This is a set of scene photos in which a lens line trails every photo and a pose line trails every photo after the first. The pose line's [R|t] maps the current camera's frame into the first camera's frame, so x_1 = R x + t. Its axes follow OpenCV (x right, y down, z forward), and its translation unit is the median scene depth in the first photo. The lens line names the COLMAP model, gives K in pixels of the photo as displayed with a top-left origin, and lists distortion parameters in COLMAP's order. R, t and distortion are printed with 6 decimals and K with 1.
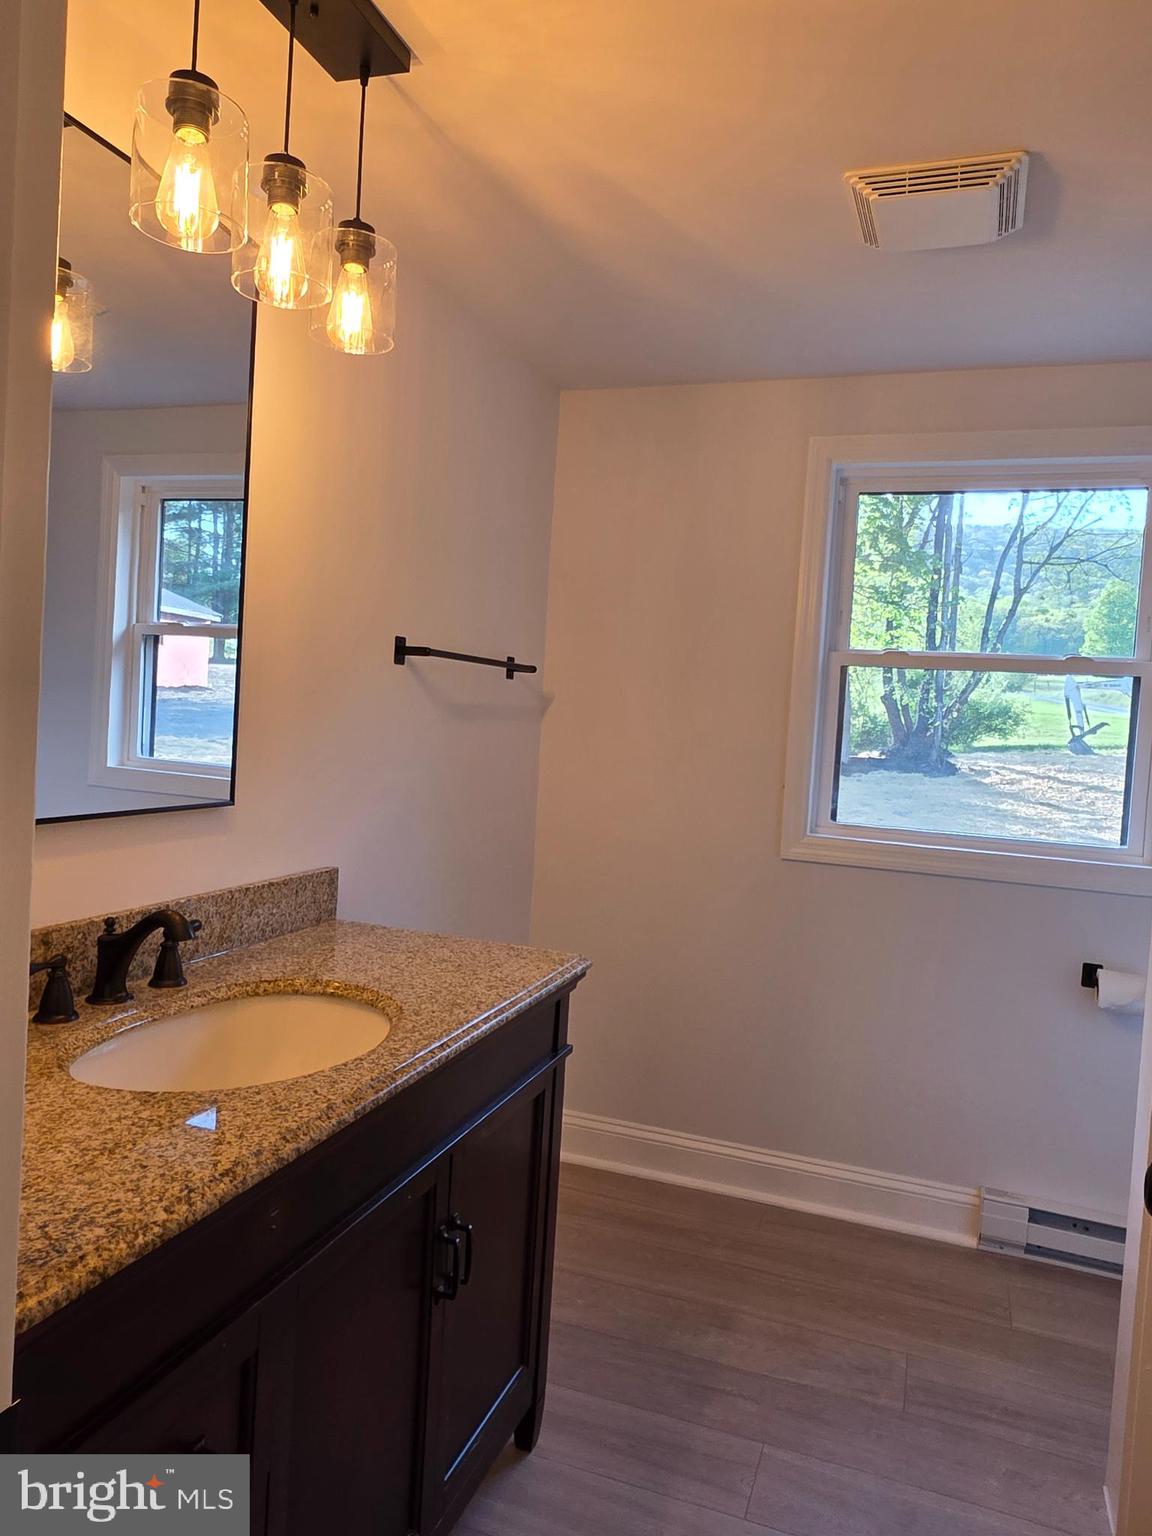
lens RADIAL K [[1034.9, 0, 576.1], [0, 1034.9, 765.0], [0, 0, 1]] dist [-0.000583, 0.000030]
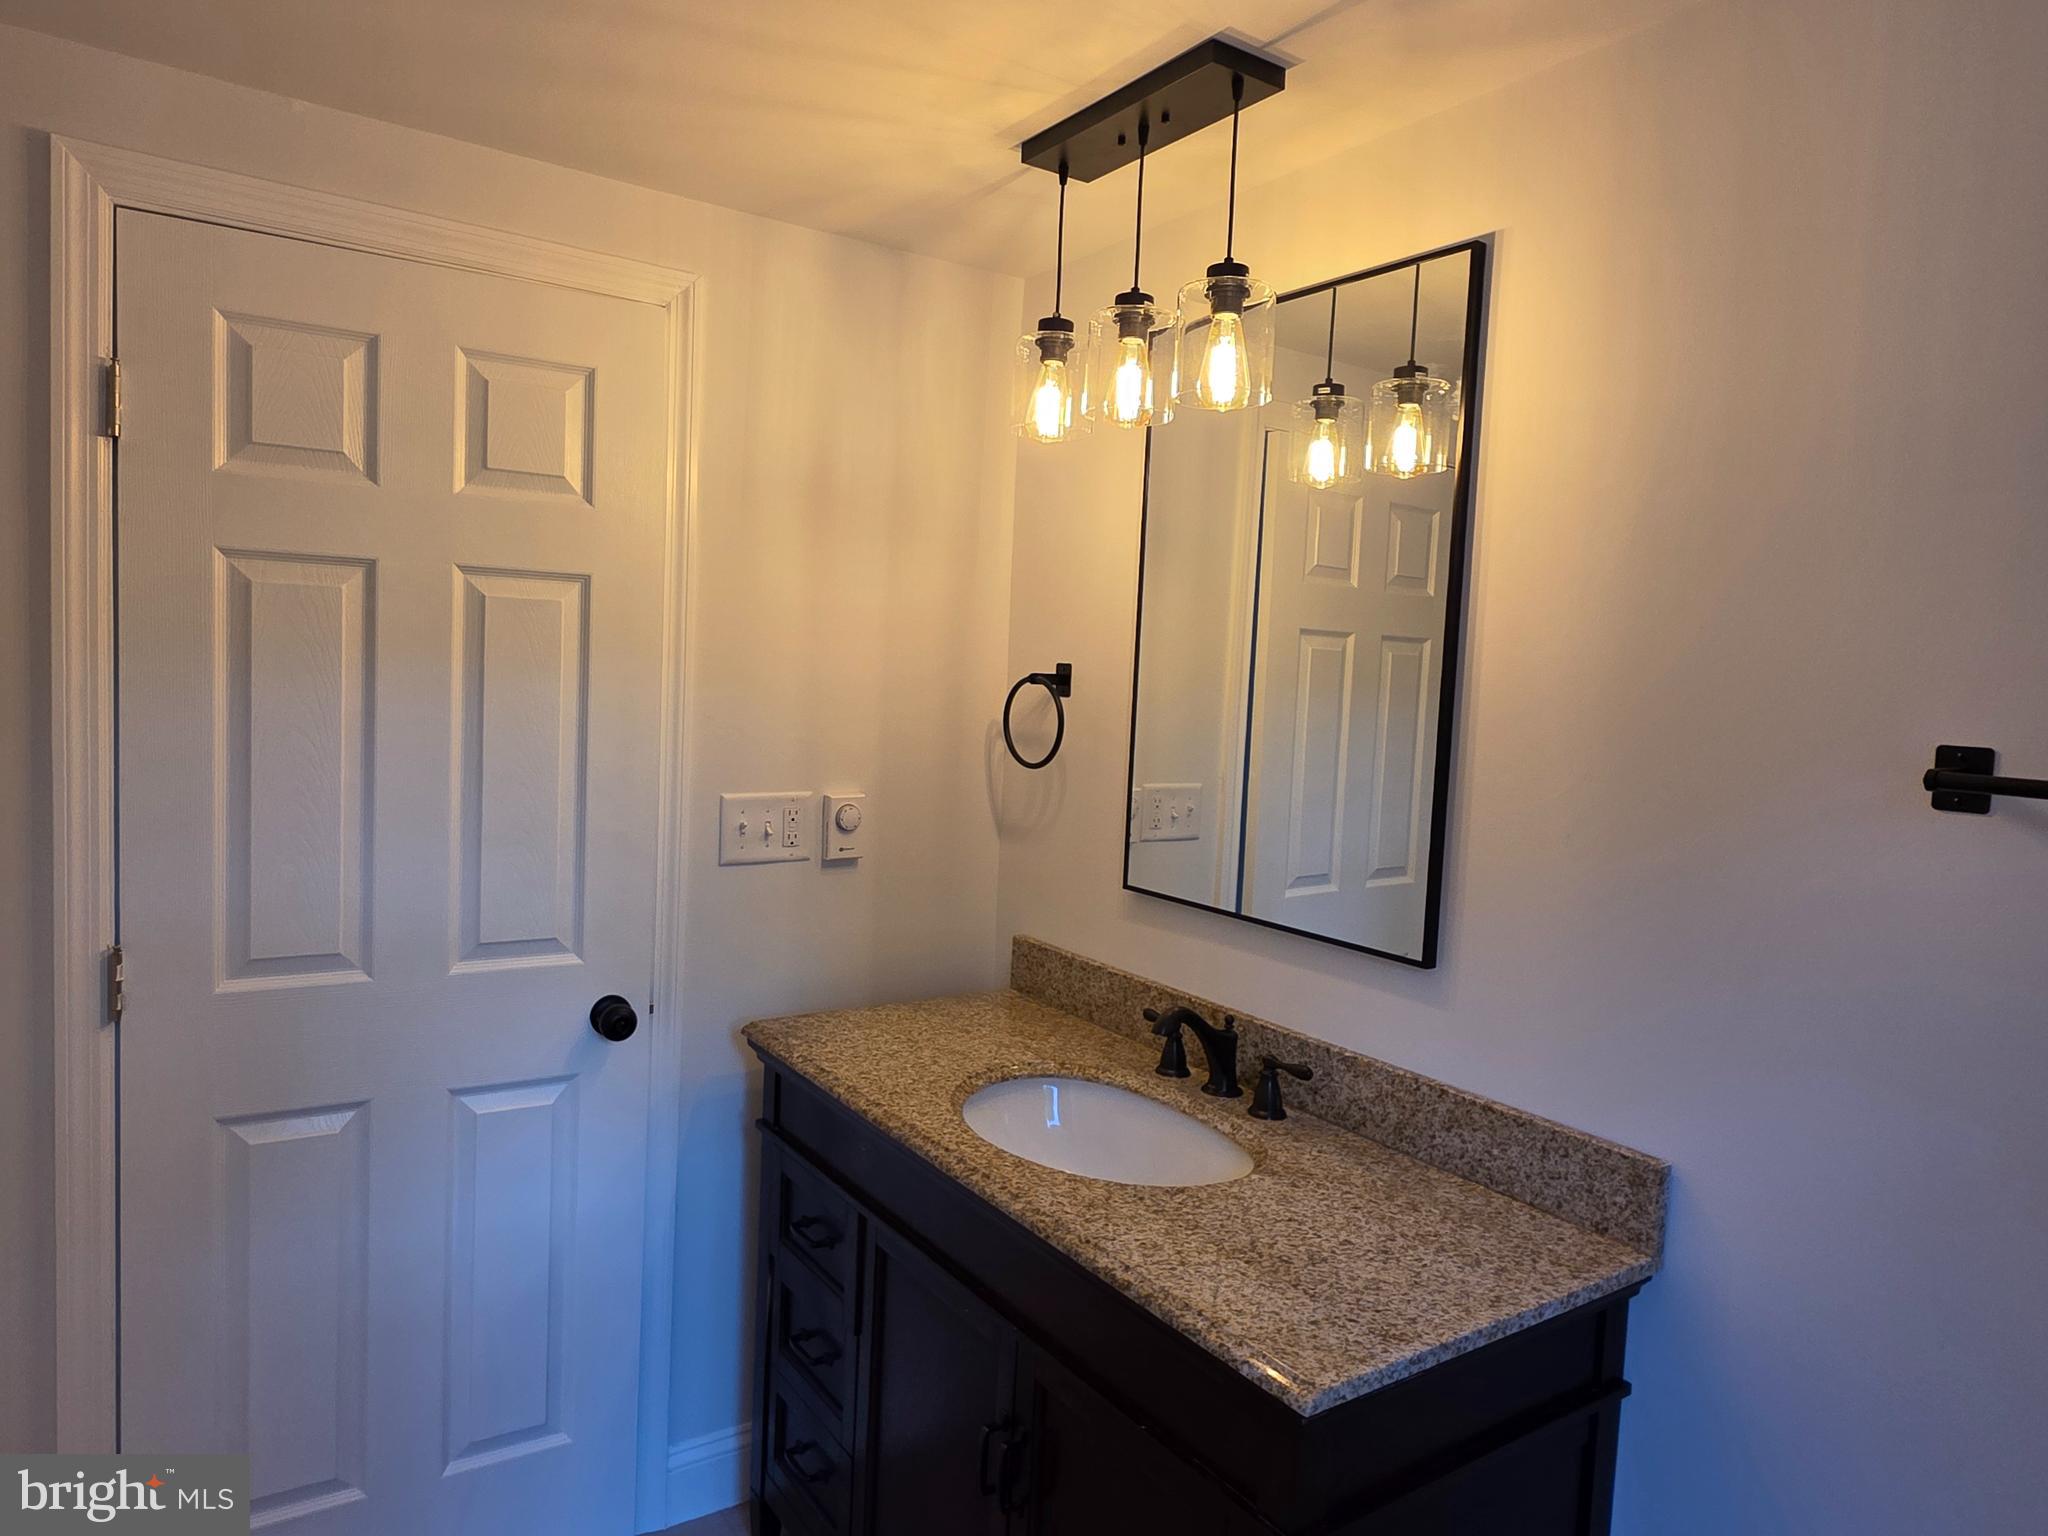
lens RADIAL K [[1251.5, 0, 1021.3], [0, 1251.5, 762.8], [0, 0, 1]] dist [0.010391, -0.001932]
pose [[-0.567288, -0.027351, -0.823065, 0.604808], [-0.126740, 0.990441, 0.054442, -0.124723], [0.813708, 0.135199, -0.565331, 1.245661]]
